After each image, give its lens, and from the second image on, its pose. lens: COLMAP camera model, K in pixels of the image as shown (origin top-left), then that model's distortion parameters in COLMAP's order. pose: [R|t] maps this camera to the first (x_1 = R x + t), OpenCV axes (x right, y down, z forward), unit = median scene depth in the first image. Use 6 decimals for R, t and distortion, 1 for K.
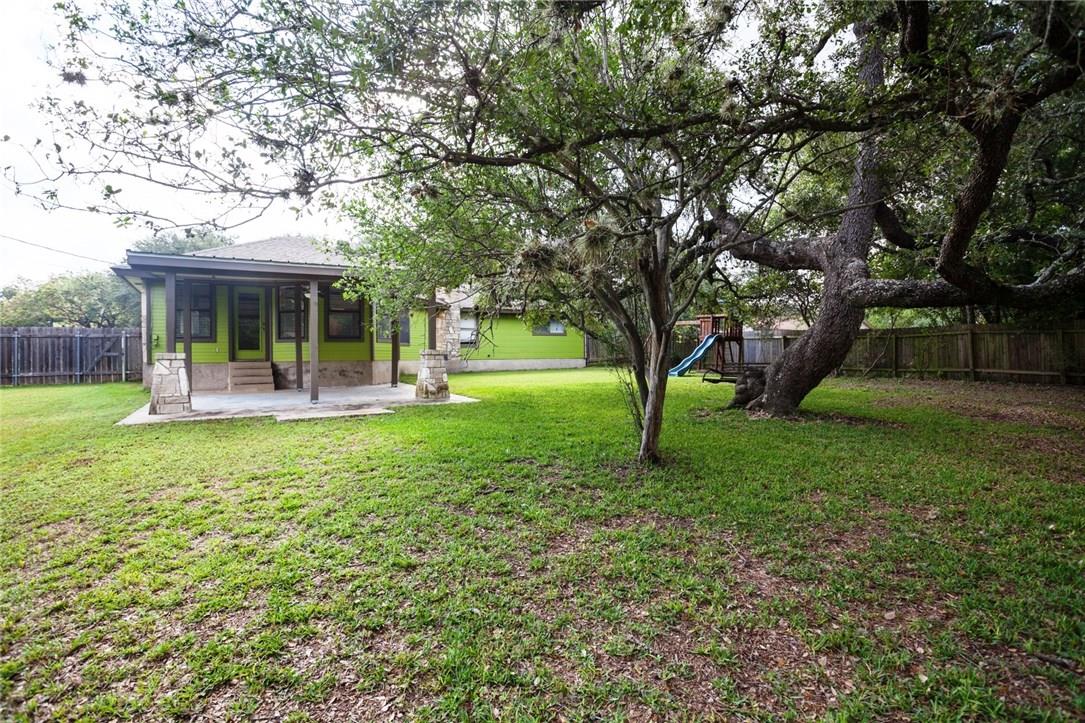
lens RADIAL K [[548.1, 0, 539.2], [0, 548.1, 360.5], [0, 0, 1]] dist [0.001244, -0.000131]
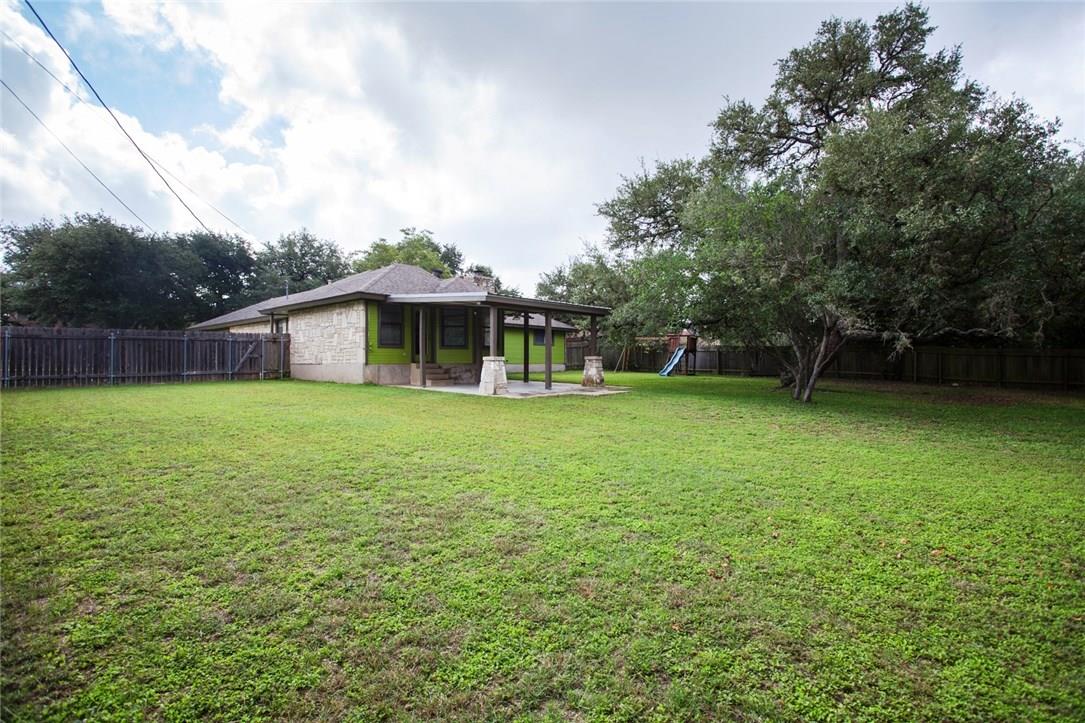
lens RADIAL K [[548.1, 0, 546.2], [0, 548.1, 361.1], [0, 0, 1]] dist [0.001244, -0.000131]
pose [[0.948044, 0.009368, 0.318000, -0.599570], [-0.005123, 0.999886, -0.014184, 0.013044], [-0.318097, 0.011818, 0.947985, -0.314089]]
